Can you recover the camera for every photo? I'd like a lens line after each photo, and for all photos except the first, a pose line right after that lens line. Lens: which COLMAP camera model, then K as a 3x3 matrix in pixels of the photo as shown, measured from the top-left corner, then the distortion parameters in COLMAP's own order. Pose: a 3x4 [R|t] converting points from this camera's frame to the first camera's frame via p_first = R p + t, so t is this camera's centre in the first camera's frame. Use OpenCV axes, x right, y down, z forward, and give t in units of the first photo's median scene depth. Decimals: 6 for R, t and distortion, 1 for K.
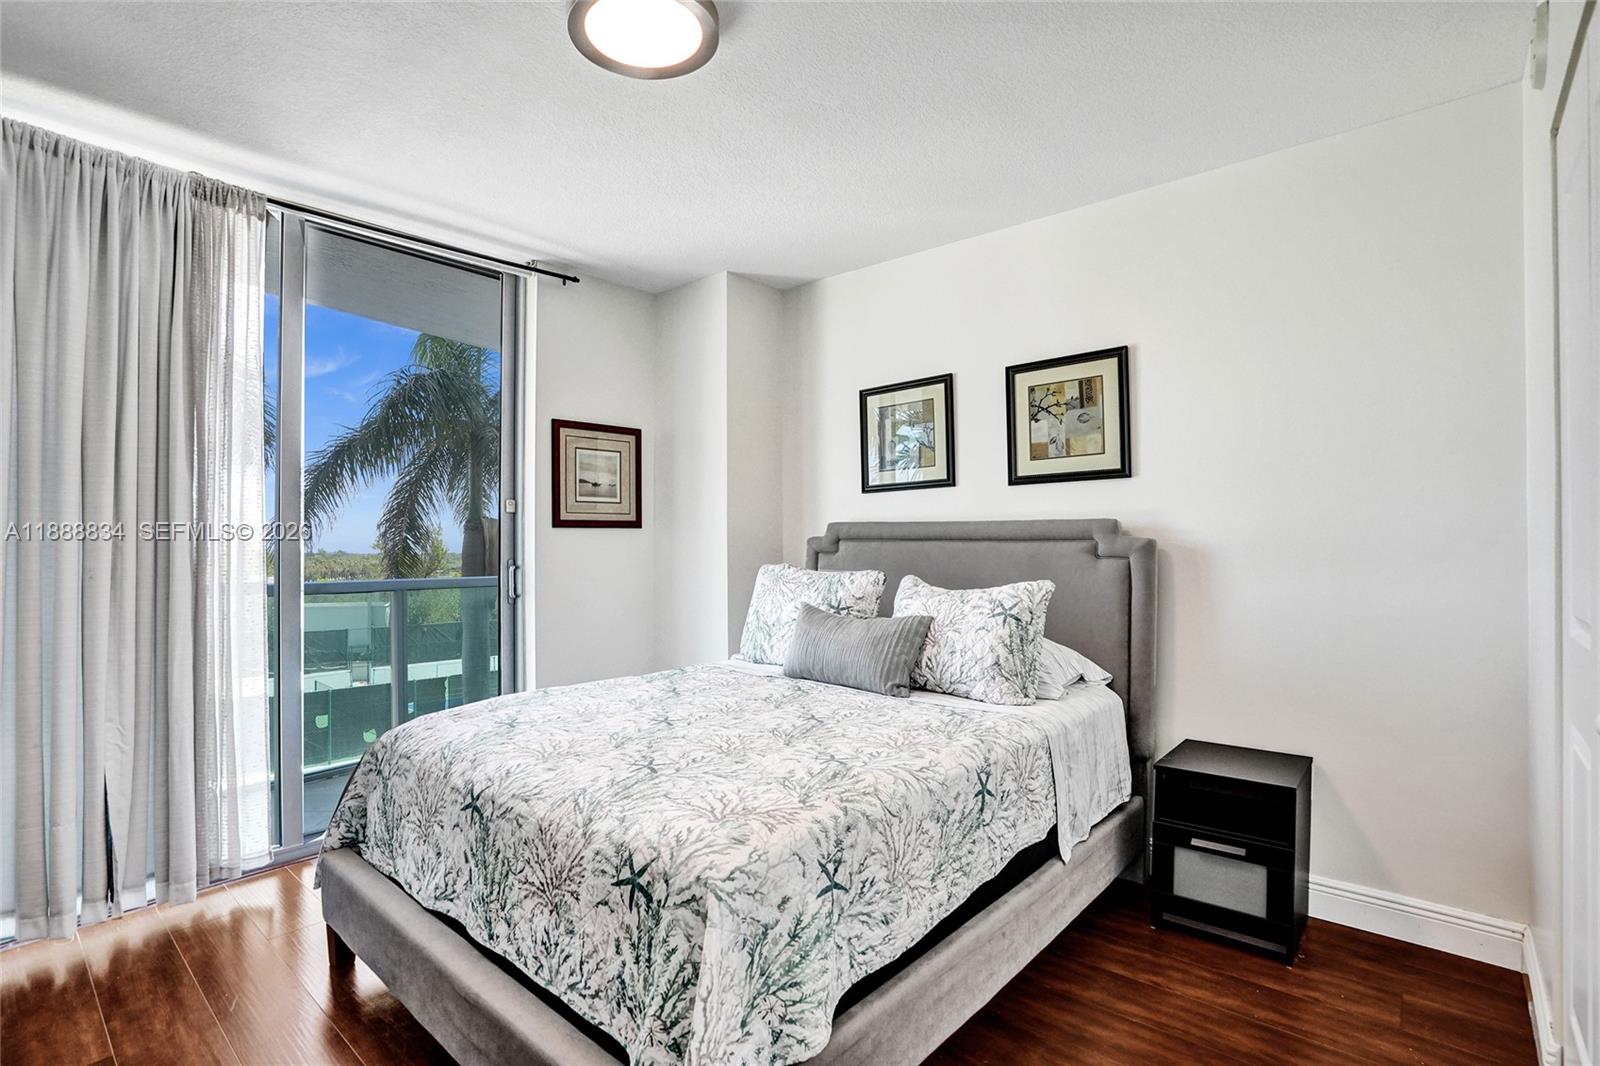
lens RADIAL K [[753.9, 0, 809.7], [0, 753.9, 539.2], [0, 0, 1]] dist [-0.069043, 0.032859]
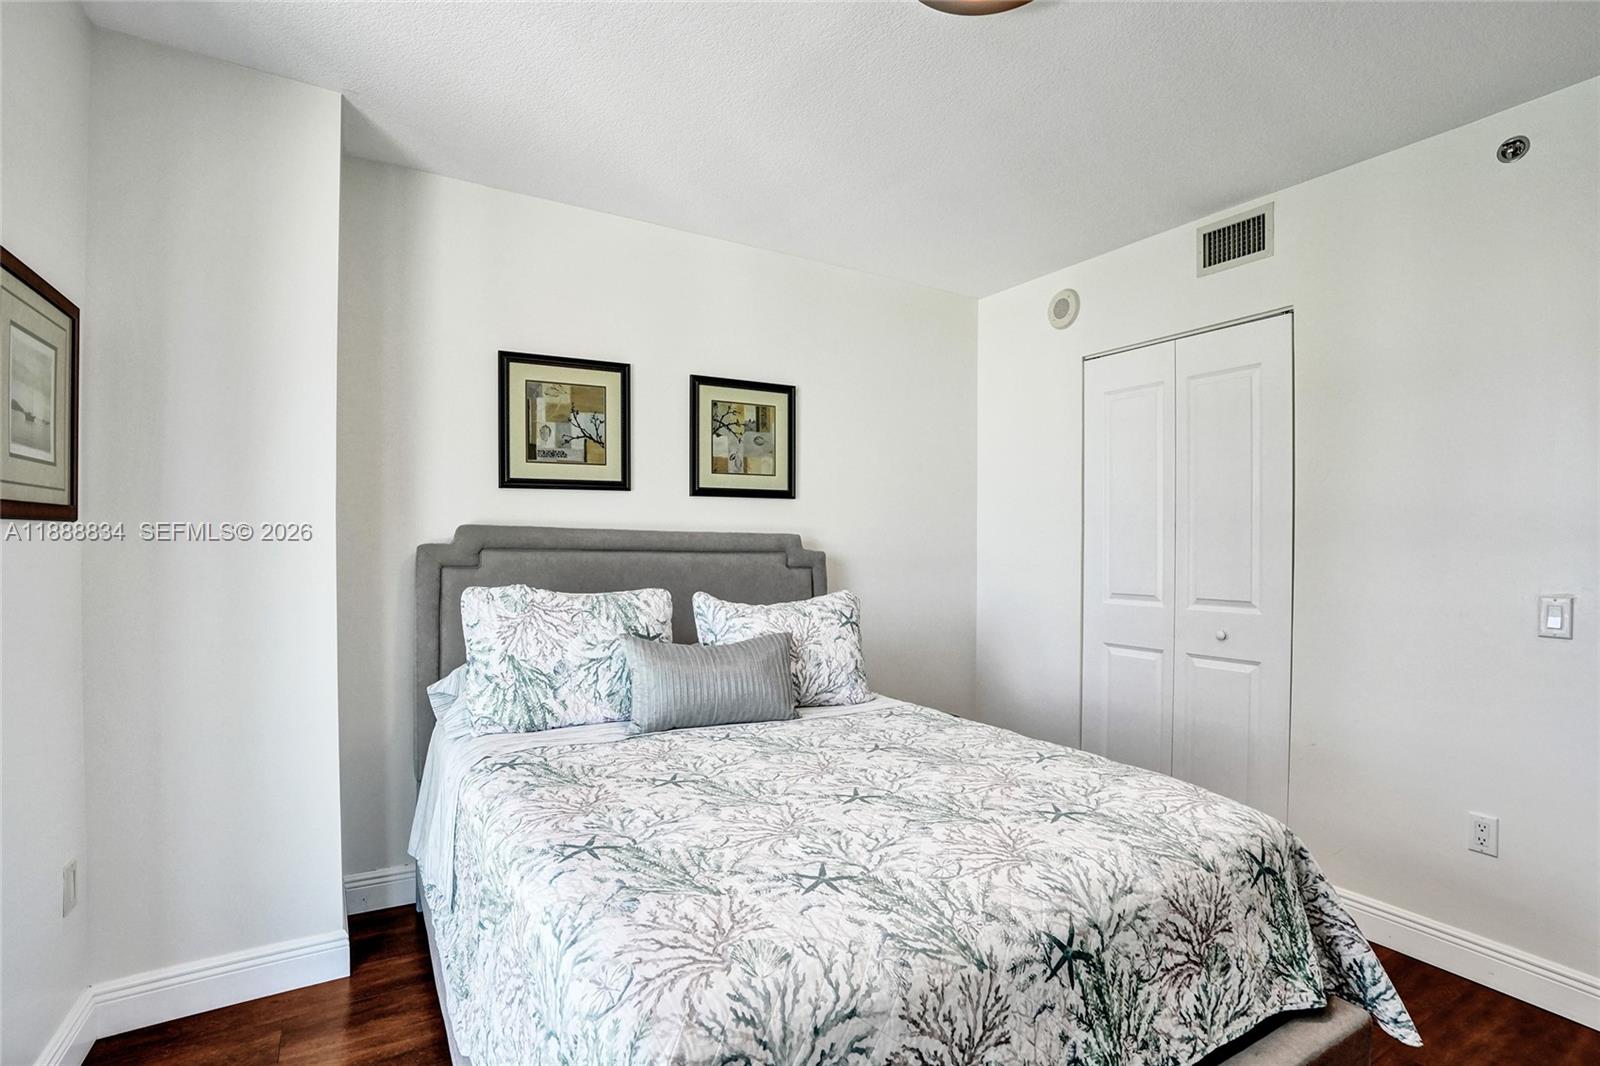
lens RADIAL K [[738.1, 0, 797.7], [0, 738.1, 552.4], [0, 0, 1]] dist [-0.068350, 0.000027]
pose [[0.334354, 0.000275, 0.942447, -0.607127], [-0.013271, 0.999902, 0.004416, -0.003843], [-0.942354, -0.013984, 0.334325, 0.554452]]
